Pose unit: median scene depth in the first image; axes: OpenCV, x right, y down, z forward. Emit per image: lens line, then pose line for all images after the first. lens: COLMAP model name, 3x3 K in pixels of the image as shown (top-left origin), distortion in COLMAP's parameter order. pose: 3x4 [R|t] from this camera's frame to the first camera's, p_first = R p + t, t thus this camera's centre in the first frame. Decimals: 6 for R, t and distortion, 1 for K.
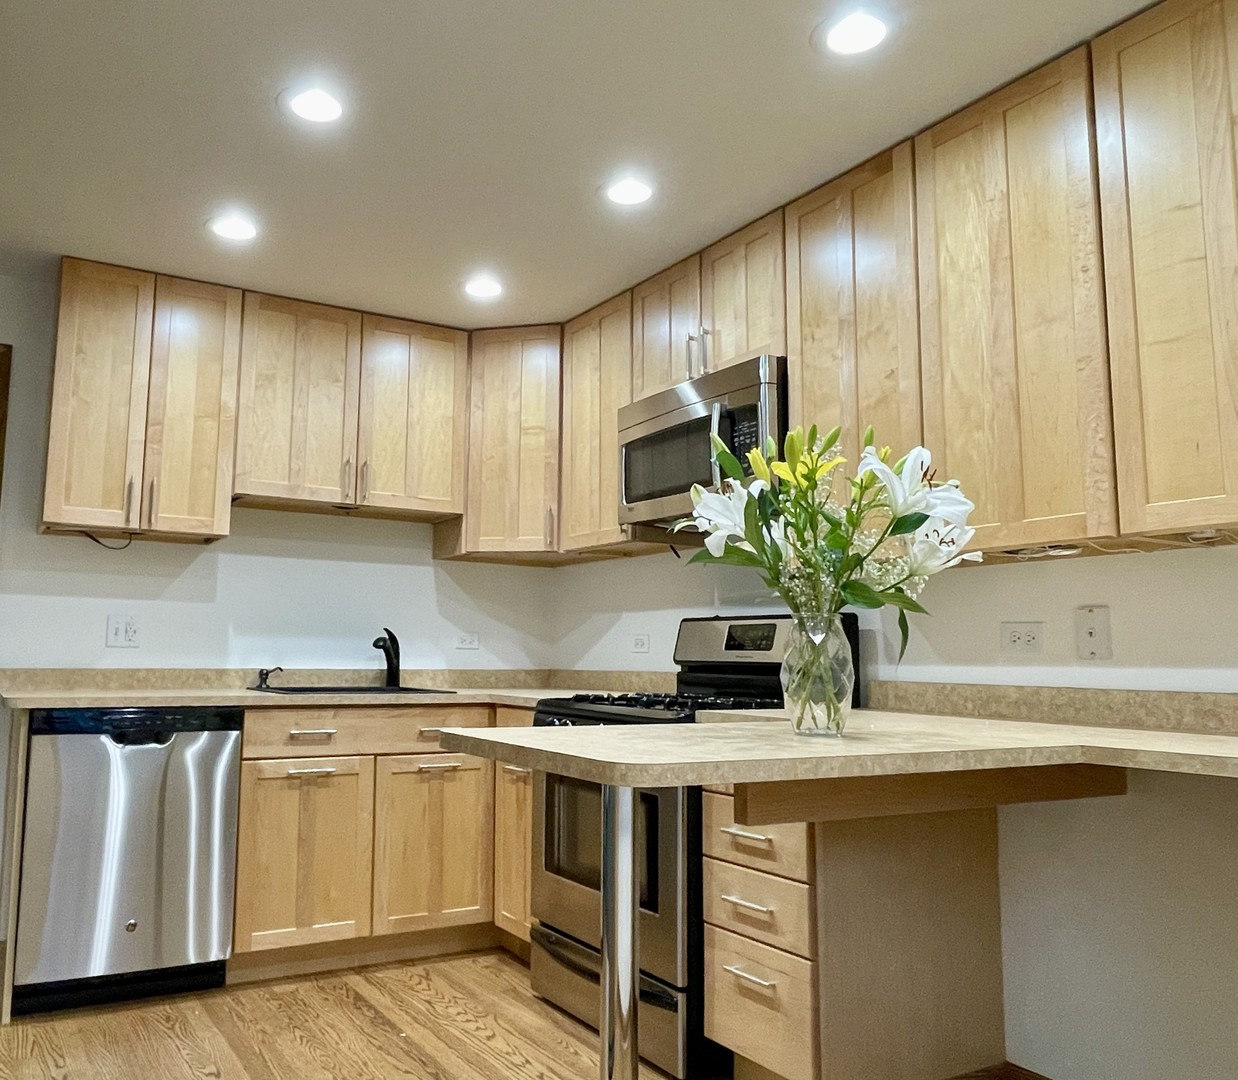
lens RADIAL K [[1024.8, 0, 618.6], [0, 1024.8, 538.1], [0, 0, 1]] dist [-0.012008, 0.004109]
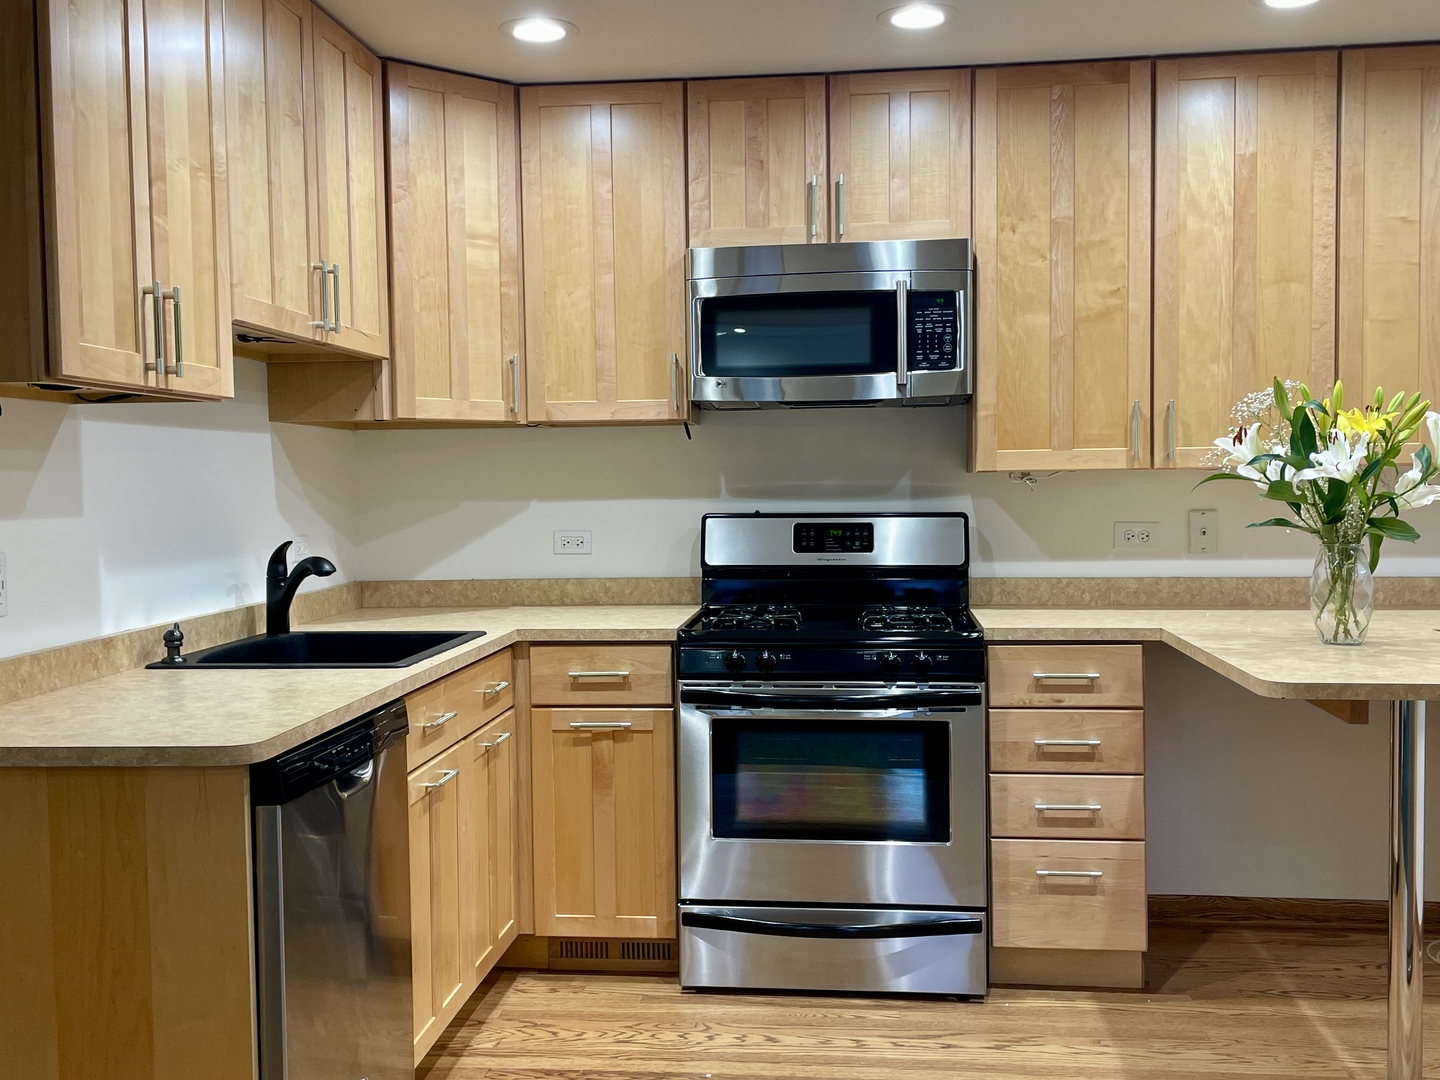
lens RADIAL K [[1424.1, 0, 720.3], [0, 1424.1, 536.6], [0, 0, 1]] dist [0.058248, 0.000000]
pose [[0.586843, -0.055096, 0.807824, -1.102113], [-0.079425, 0.988954, 0.125148, -0.060689], [-0.805796, -0.137604, 0.575984, 0.428088]]
